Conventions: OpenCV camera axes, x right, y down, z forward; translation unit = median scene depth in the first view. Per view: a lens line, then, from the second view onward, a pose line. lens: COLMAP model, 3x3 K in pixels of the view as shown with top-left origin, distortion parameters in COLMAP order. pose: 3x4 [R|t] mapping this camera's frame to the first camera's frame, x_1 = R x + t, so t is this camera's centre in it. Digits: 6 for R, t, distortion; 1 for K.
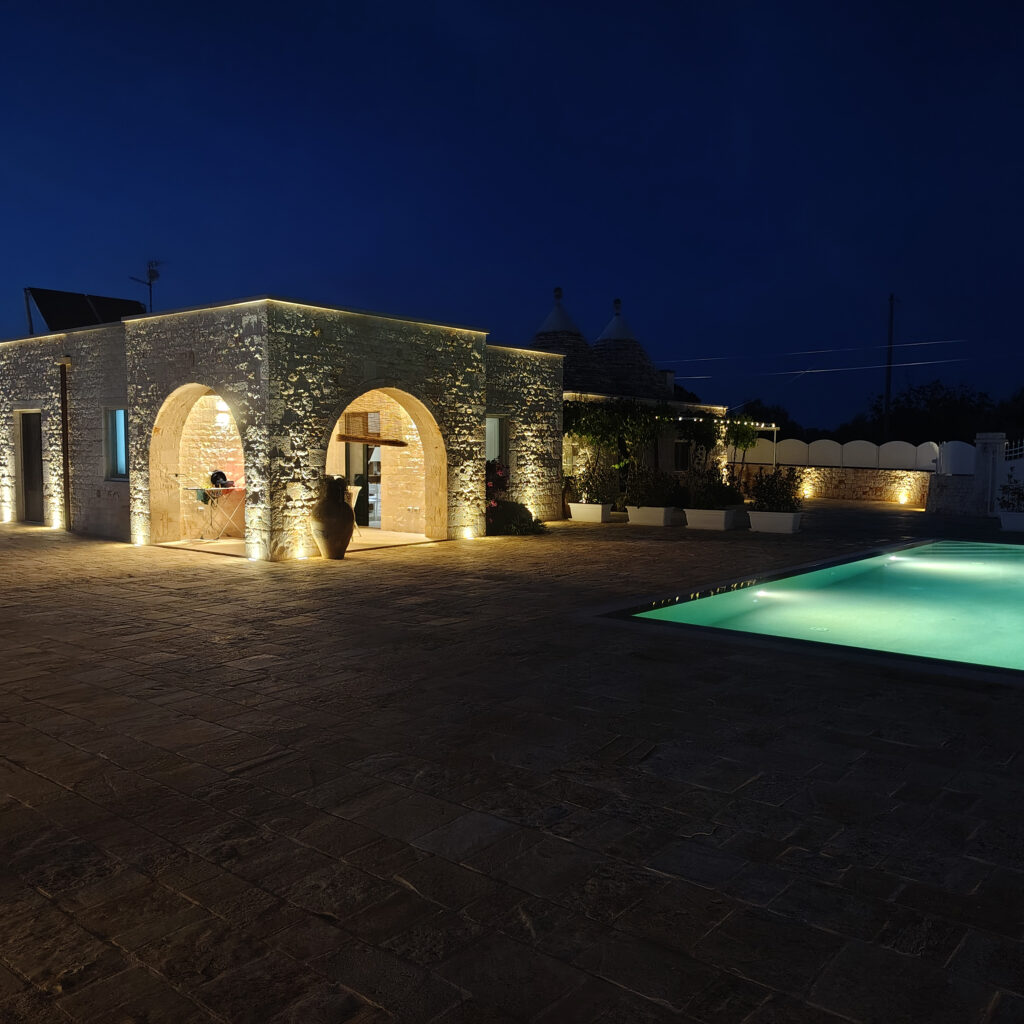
lens RADIAL K [[927.7, 0, 501.6], [0, 927.7, 511.8], [0, 0, 1]] dist [0.068469, -0.077836]
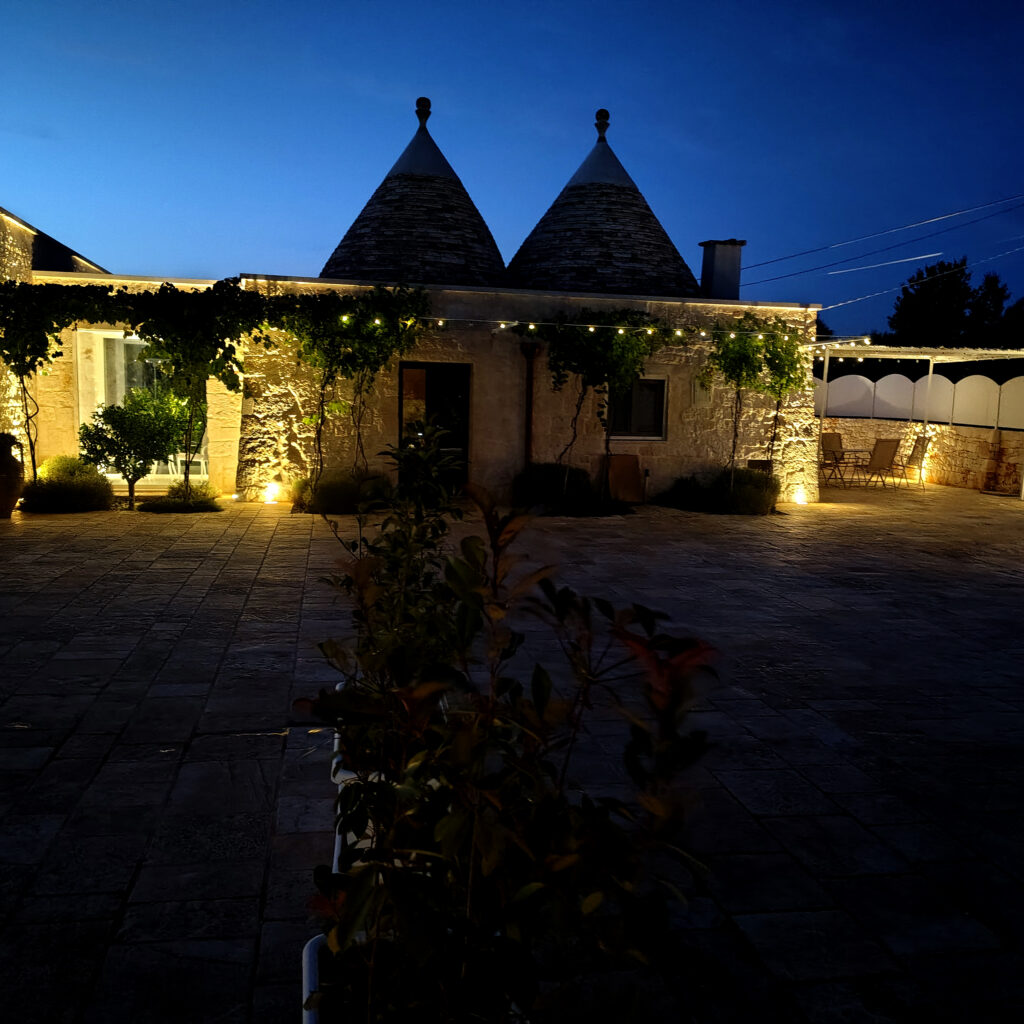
lens RADIAL K [[923.0, 0, 512.0], [0, 923.0, 512.0], [0, 0, 1]] dist [0.018510, 0.009363]
pose [[0.793513, 0.092656, -0.601459, 0.770352], [-0.059760, 0.995428, 0.074506, -0.063007], [0.605613, -0.023178, 0.795422, 0.976831]]
